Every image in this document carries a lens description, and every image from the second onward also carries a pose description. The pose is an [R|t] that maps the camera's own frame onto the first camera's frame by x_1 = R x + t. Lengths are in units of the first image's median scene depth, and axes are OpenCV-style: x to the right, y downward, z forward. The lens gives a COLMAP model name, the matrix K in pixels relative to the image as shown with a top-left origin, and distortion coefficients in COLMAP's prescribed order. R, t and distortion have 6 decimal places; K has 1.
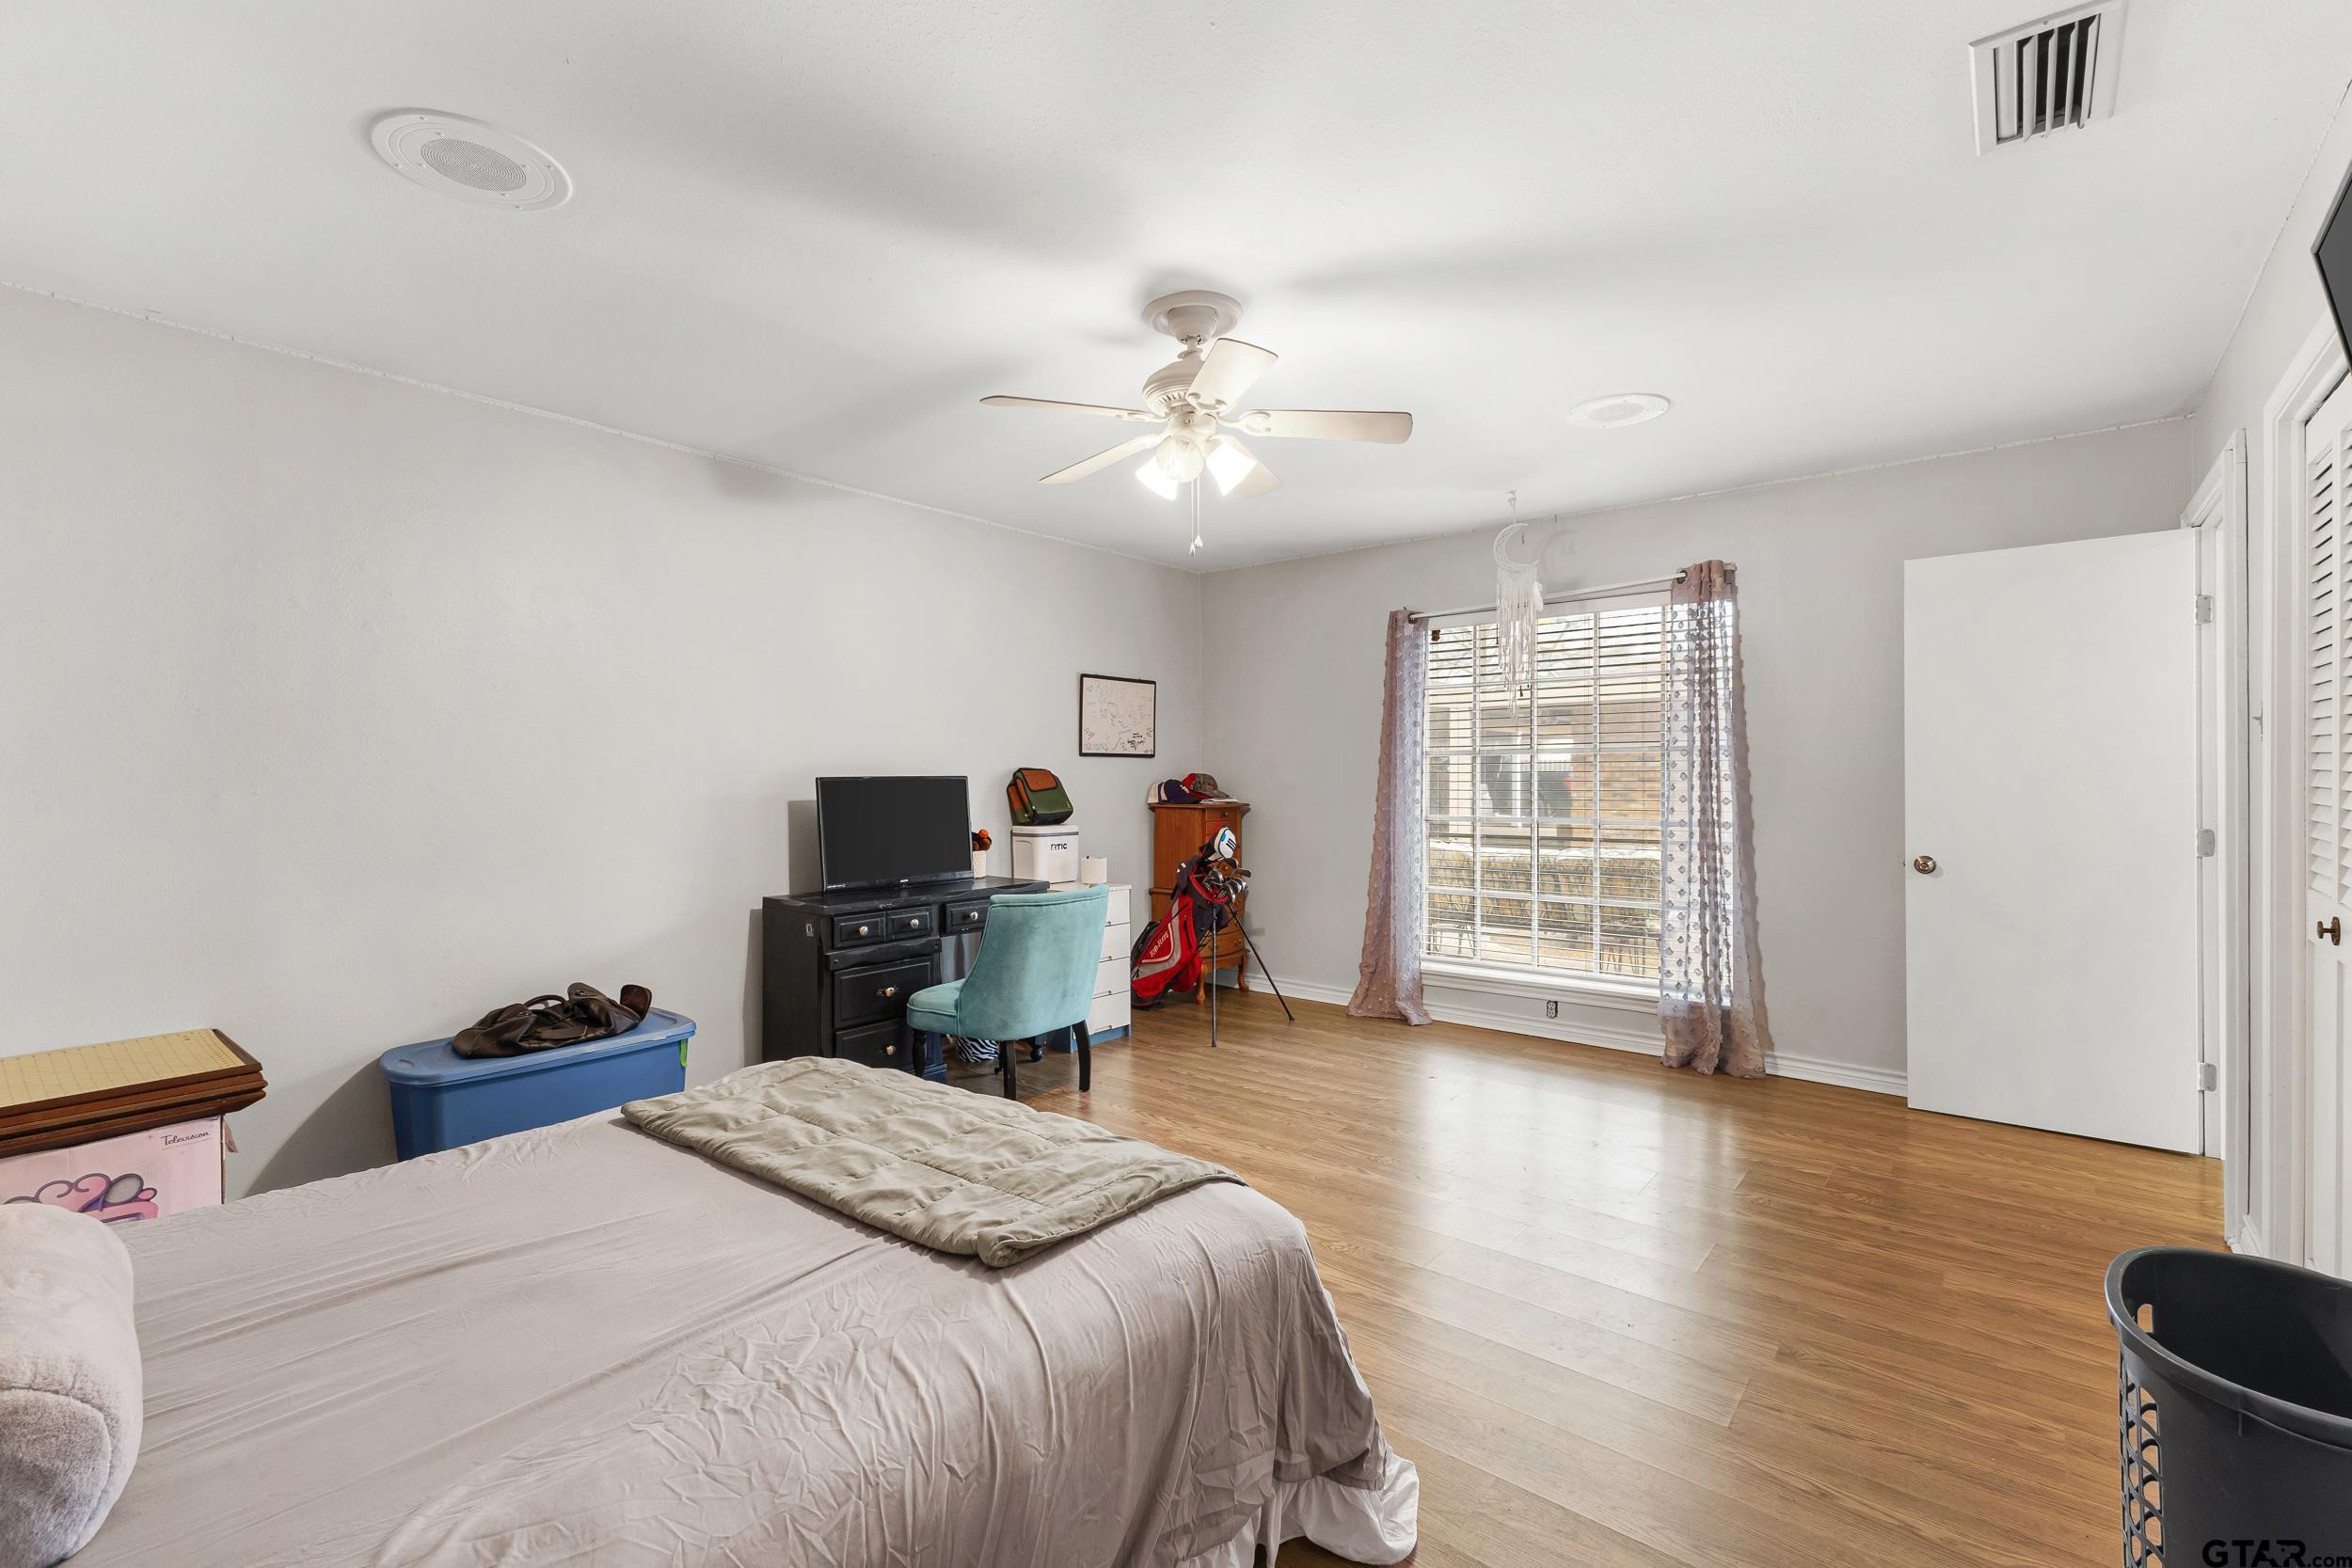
lens RADIAL K [[1010.6, 0, 1190.7], [0, 1010.6, 778.5], [0, 0, 1]] dist [0.017216, 0.000116]
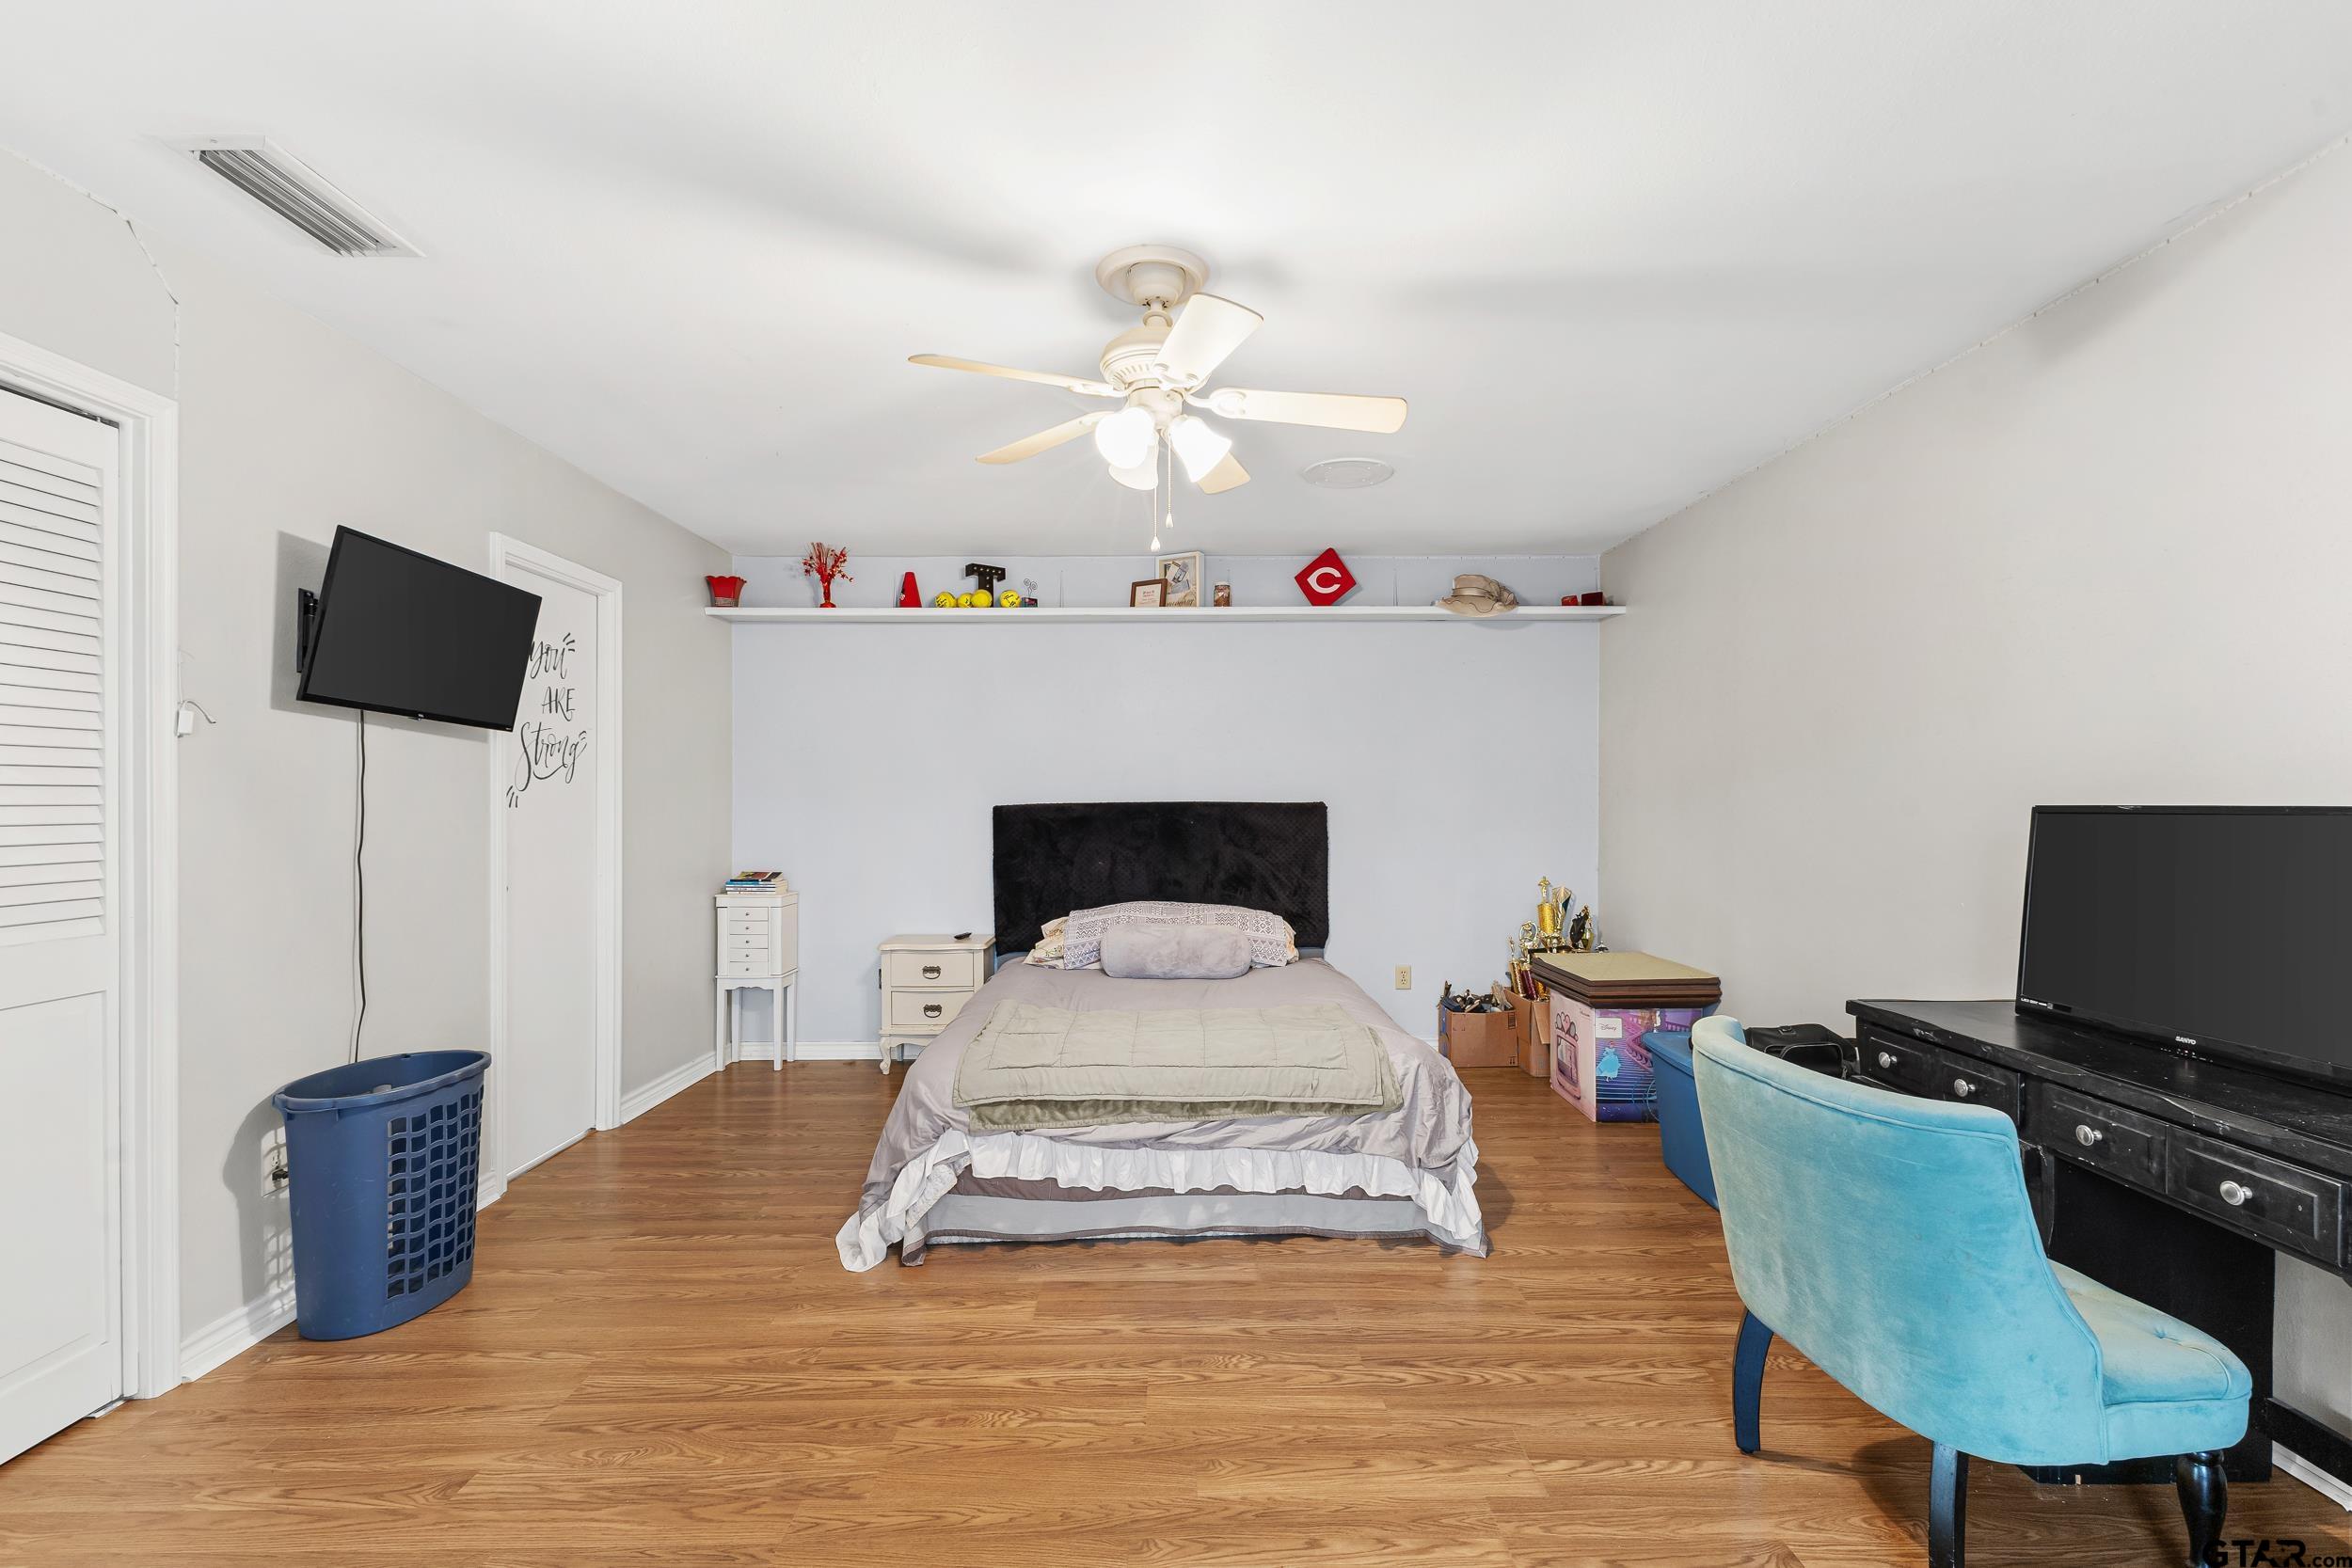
lens RADIAL K [[1021.6, 0, 1172.9], [0, 1021.6, 800.8], [0, 0, 1]] dist [0.010777, 0.000145]
pose [[-0.767174, 0.011988, -0.641327, 0.324353], [0.007387, 0.999924, 0.009855, -0.011864], [0.641397, 0.002823, -0.767204, 0.969974]]
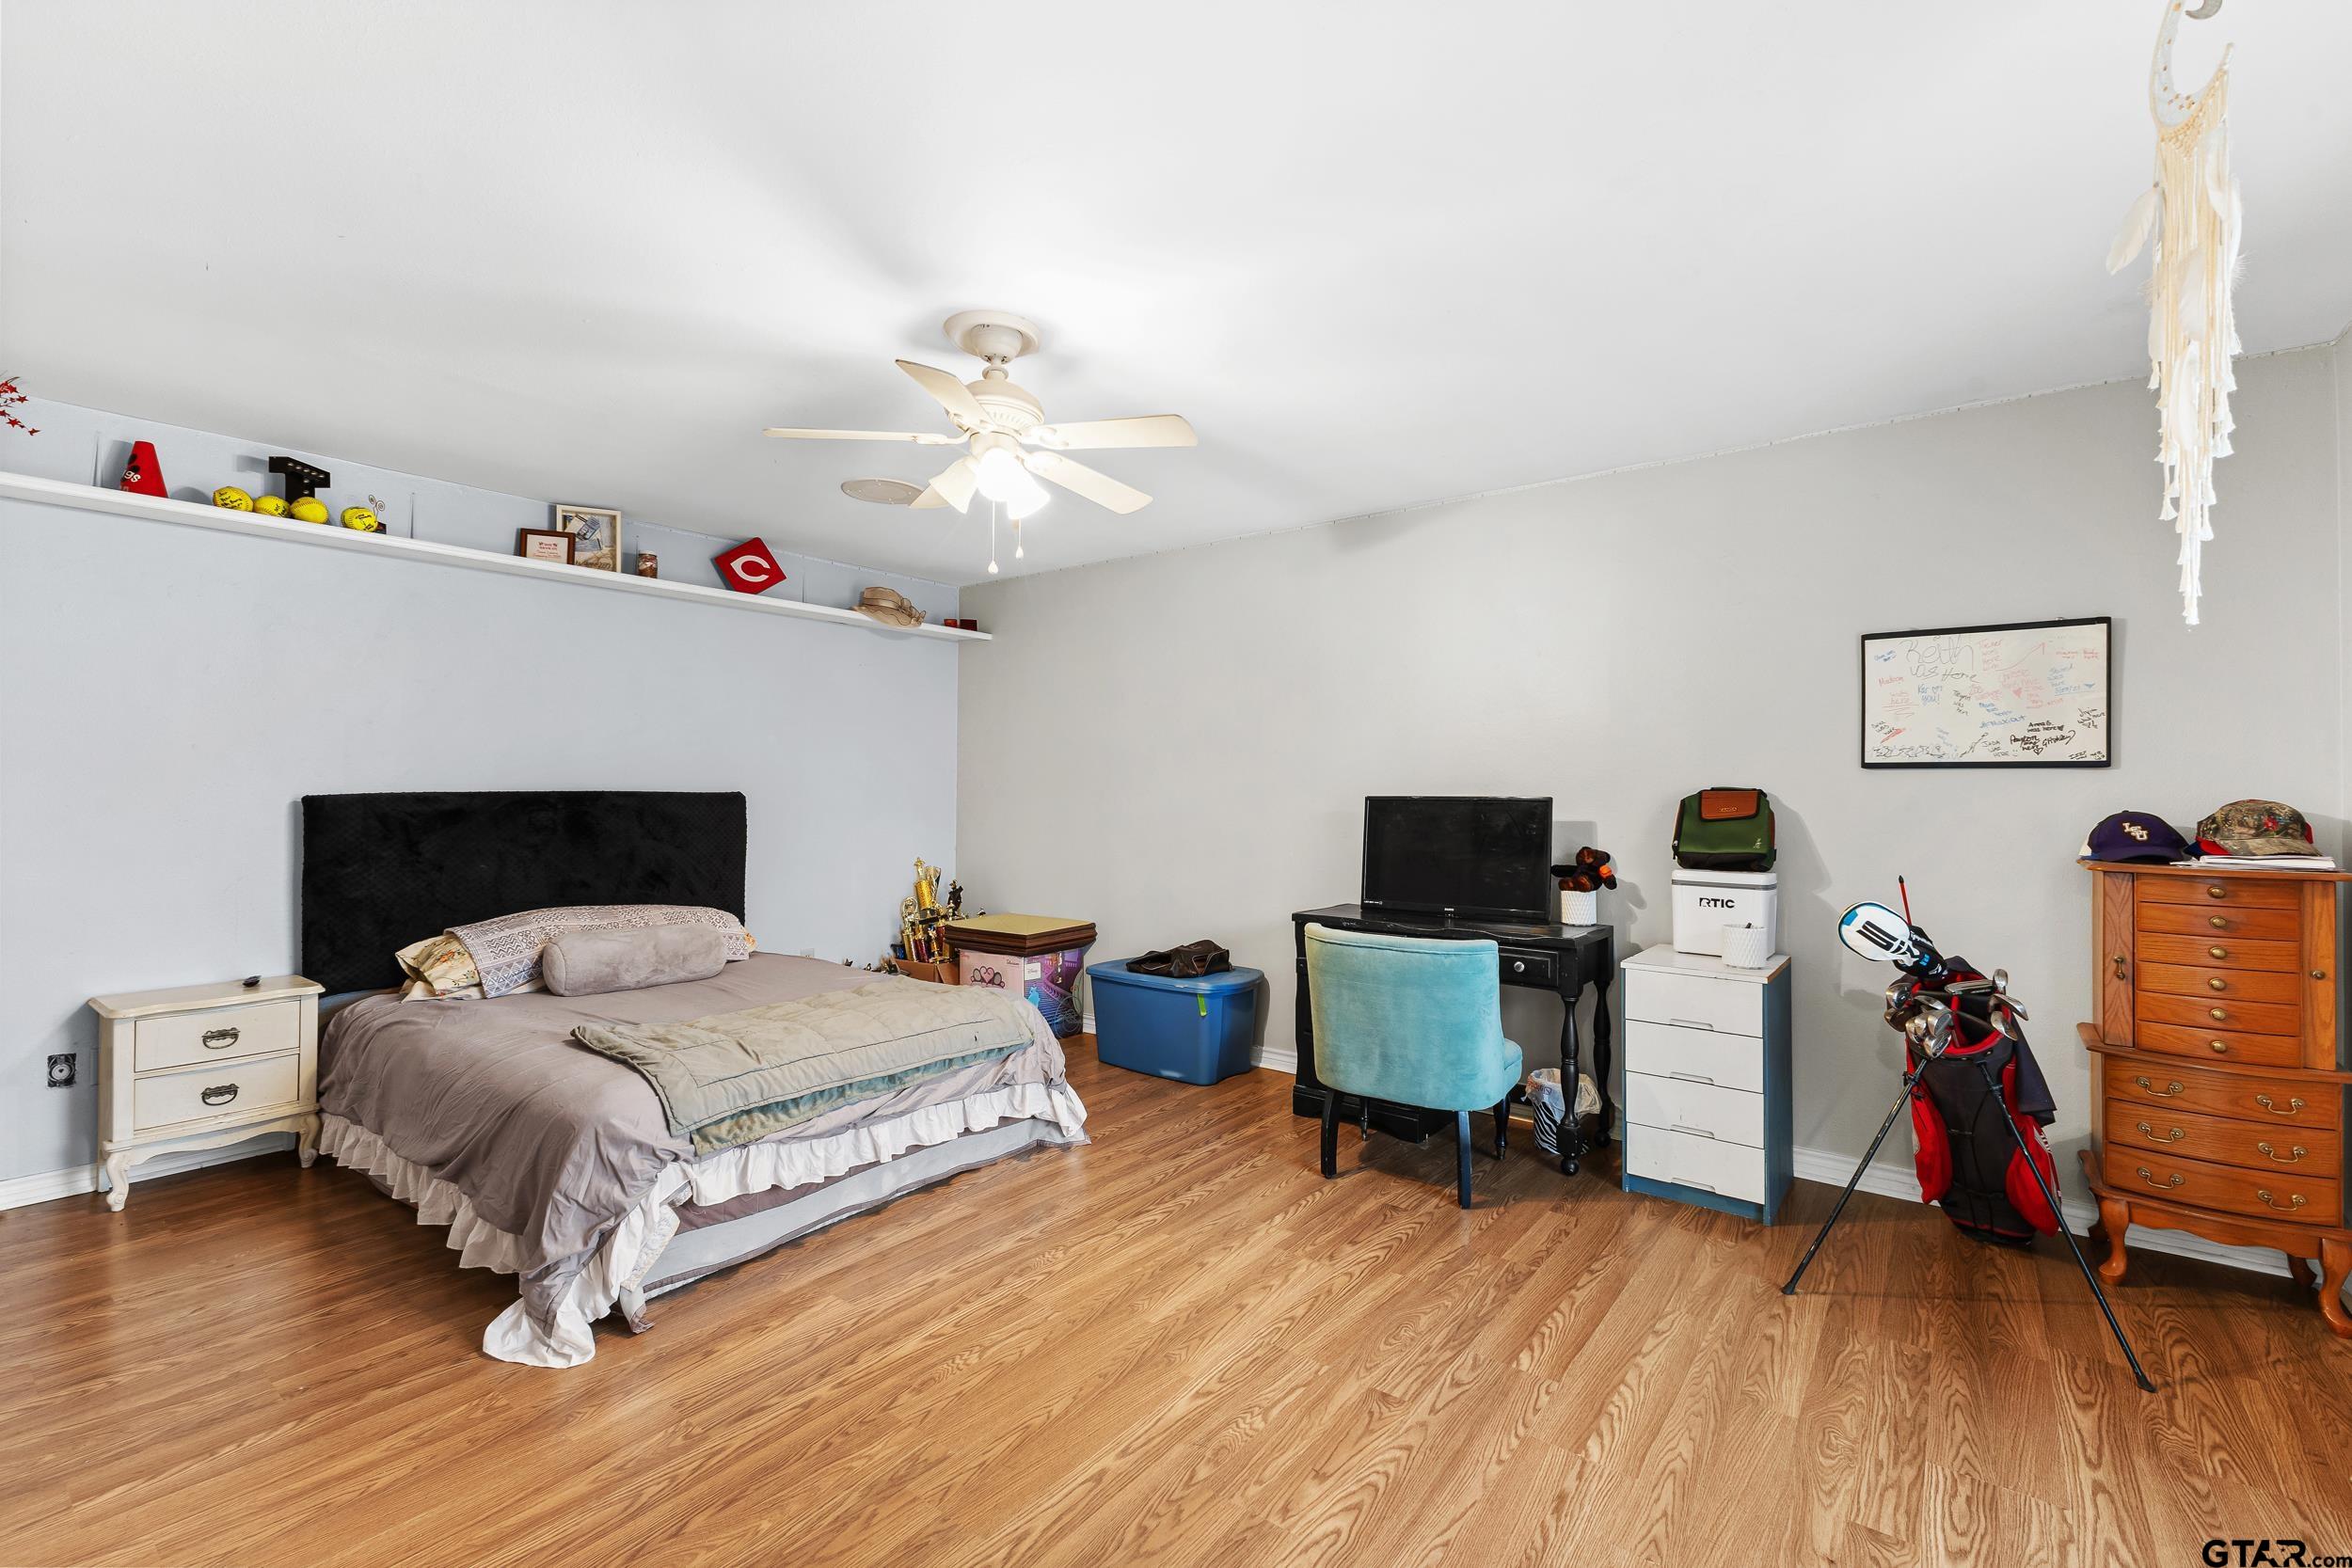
lens RADIAL K [[1010.6, 0, 1190.7], [0, 1010.6, 778.5], [0, 0, 1]] dist [0.017216, 0.000116]
pose [[0.032482, -0.002751, -0.999469, 0.583264], [-0.007196, 0.999970, -0.002986, -0.013006], [0.999446, 0.007290, 0.032461, 0.668208]]
